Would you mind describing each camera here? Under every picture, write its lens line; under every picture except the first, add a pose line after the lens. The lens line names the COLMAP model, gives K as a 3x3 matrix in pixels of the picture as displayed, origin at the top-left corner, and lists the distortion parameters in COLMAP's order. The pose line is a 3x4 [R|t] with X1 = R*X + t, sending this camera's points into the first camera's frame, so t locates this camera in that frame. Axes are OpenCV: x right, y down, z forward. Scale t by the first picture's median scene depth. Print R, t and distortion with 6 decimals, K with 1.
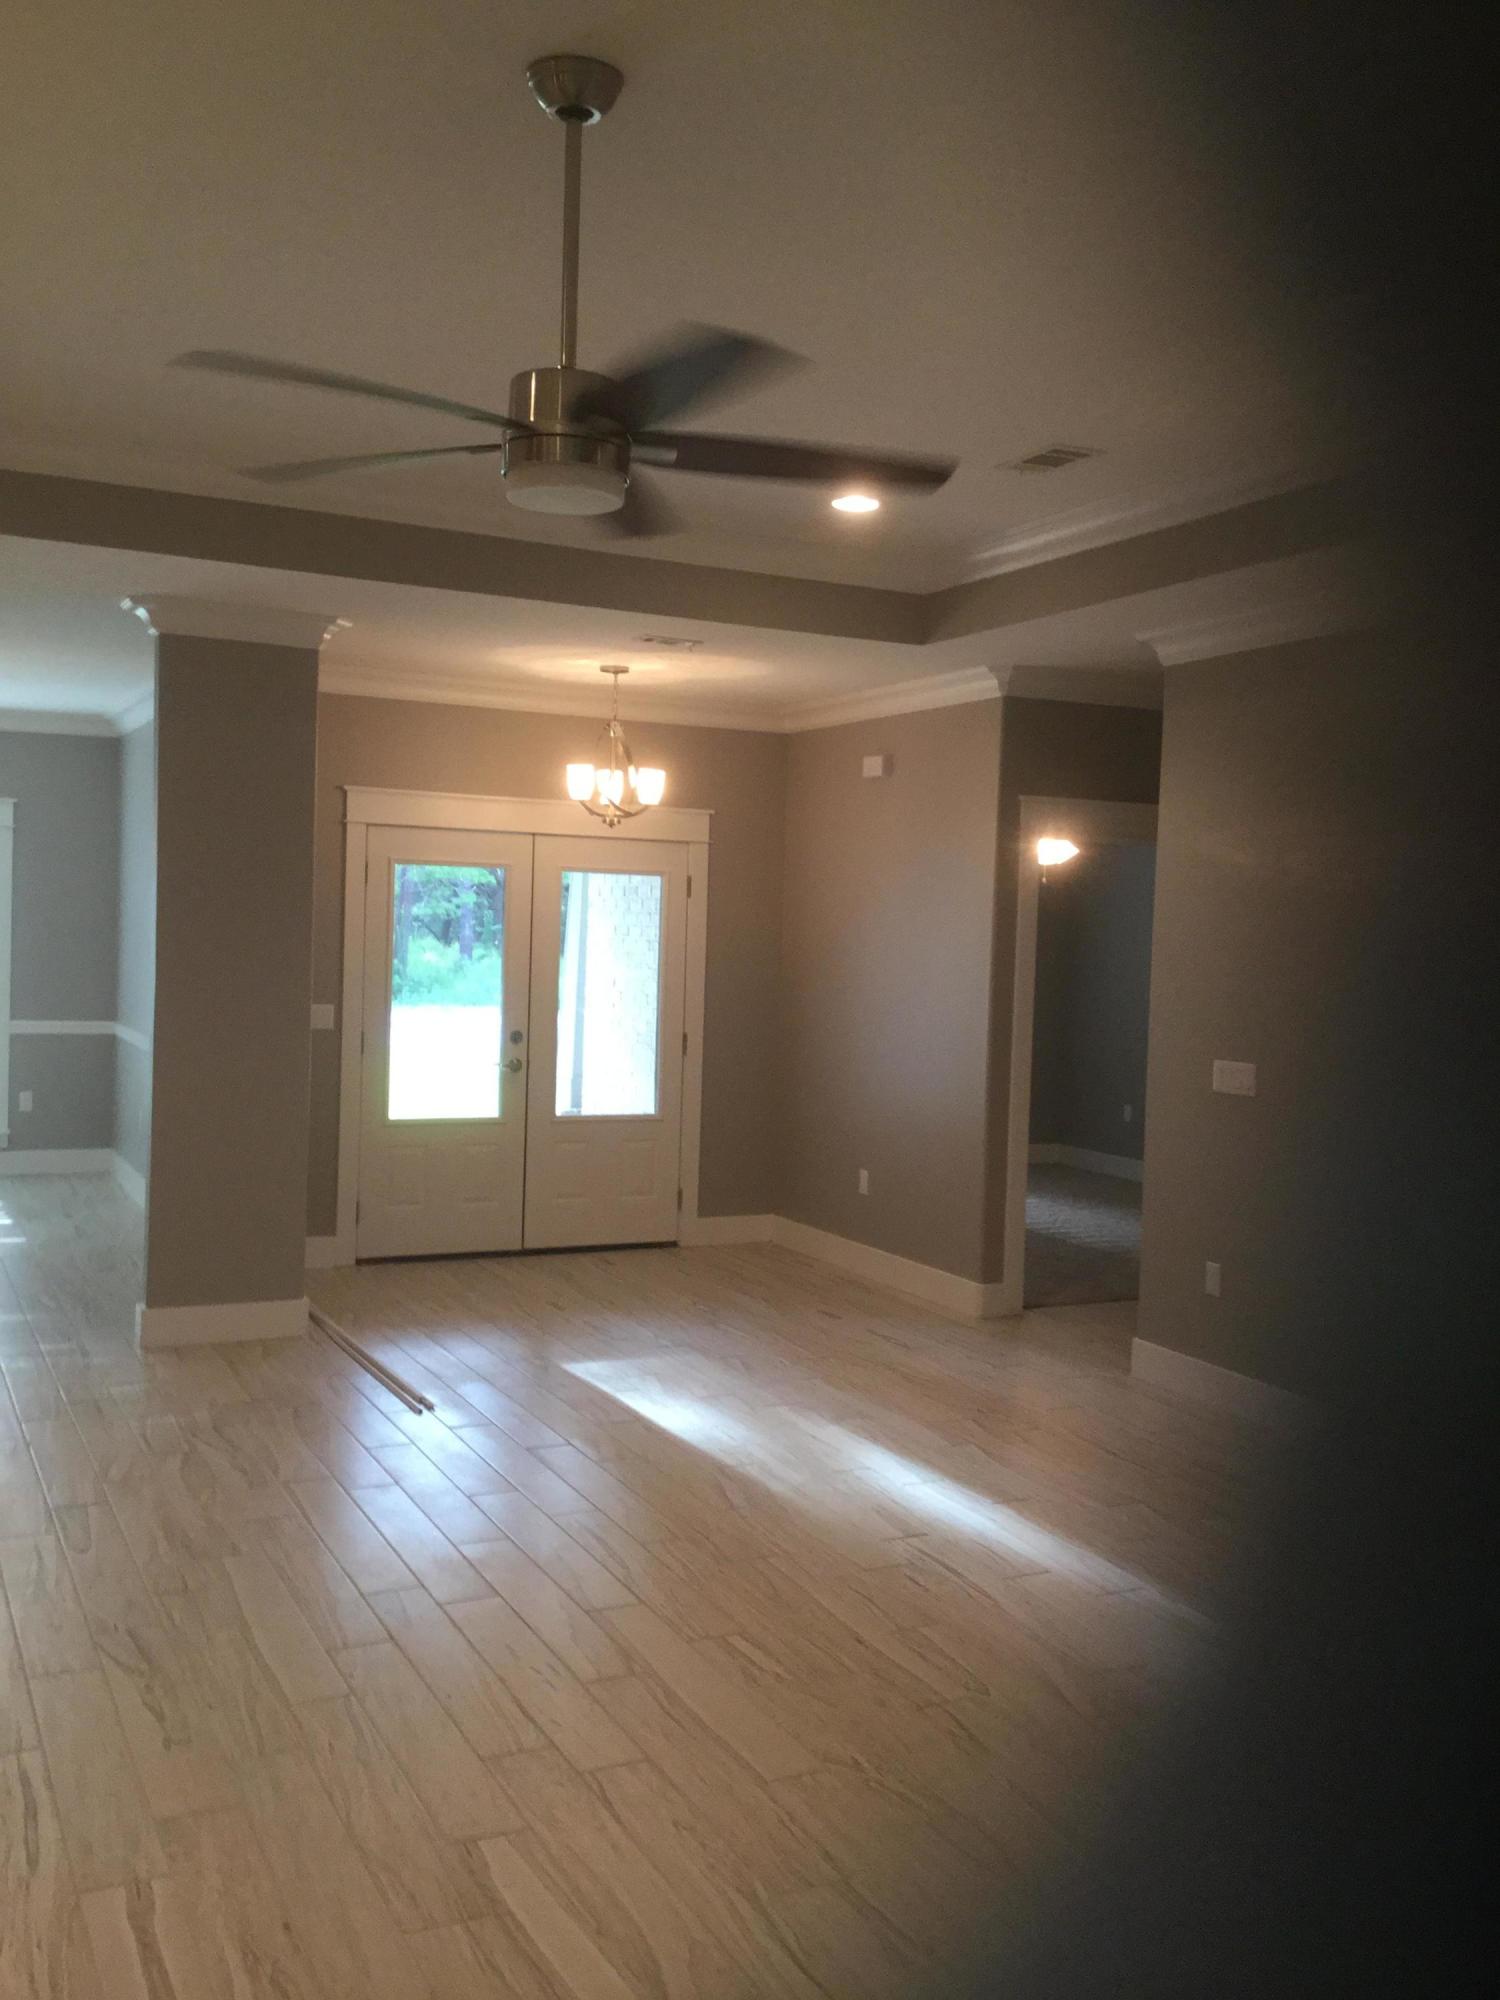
lens RADIAL K [[1793.0, 0, 748.8], [0, 1793.0, 1011.9], [0, 0, 1]] dist [0.061617, -0.006421]
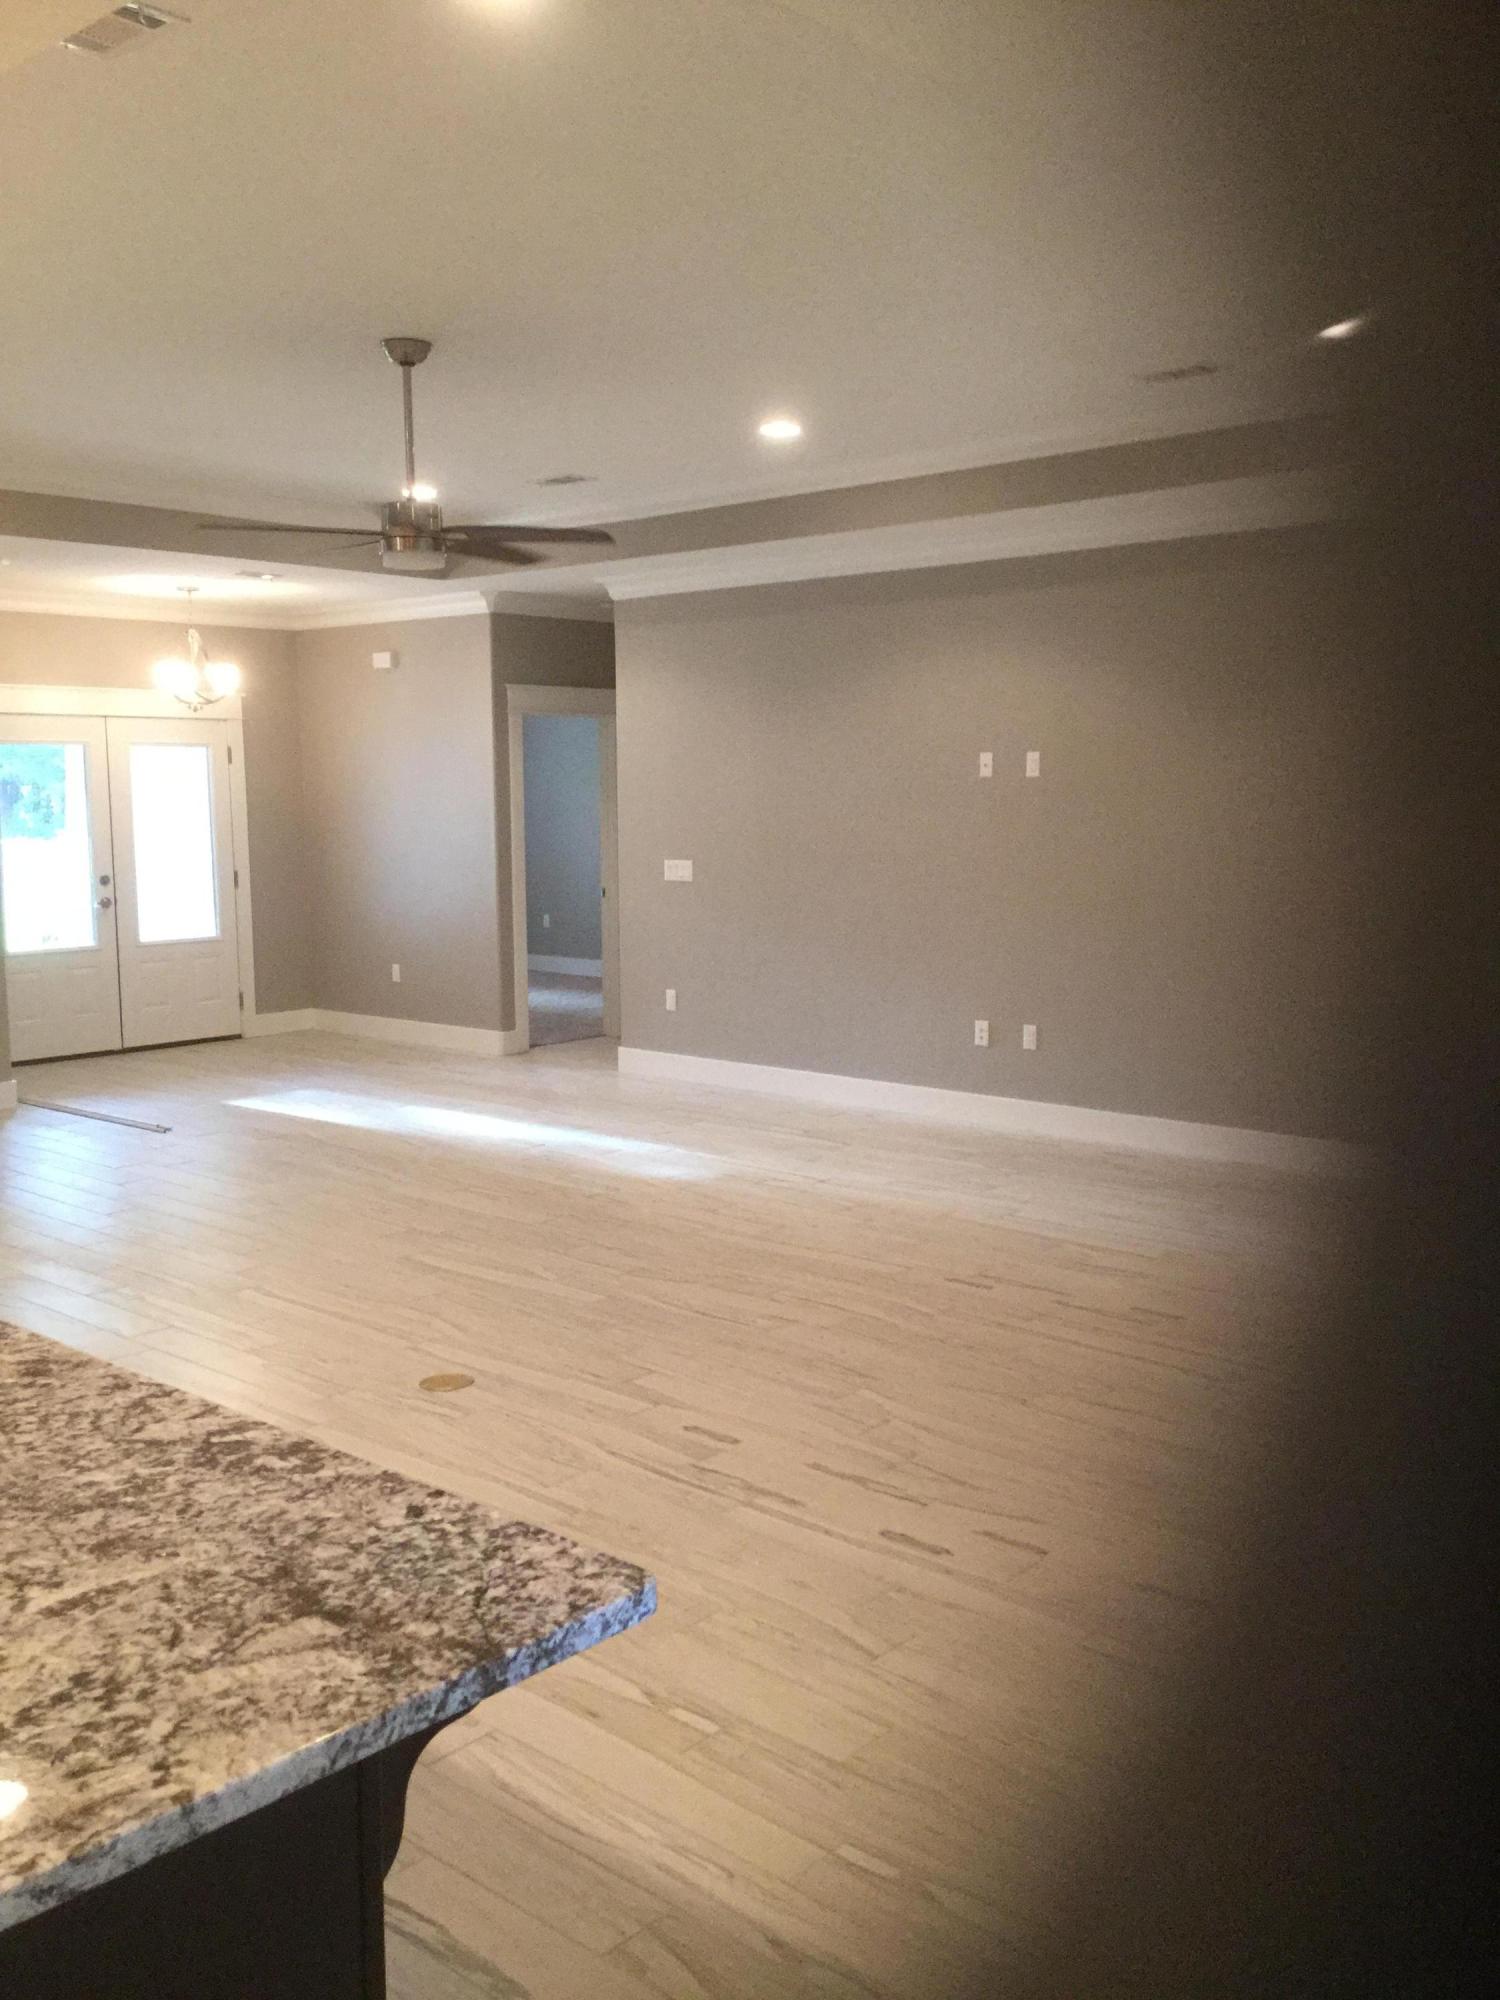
lens RADIAL K [[1793.0, 0, 752.7], [0, 1793.0, 997.1], [0, 0, 1]] dist [0.061617, -0.006421]
pose [[0.925210, -0.082098, 0.370467, -0.203958], [0.053502, 0.994785, 0.086835, 0.010946], [-0.375664, -0.060520, 0.924778, -0.372827]]
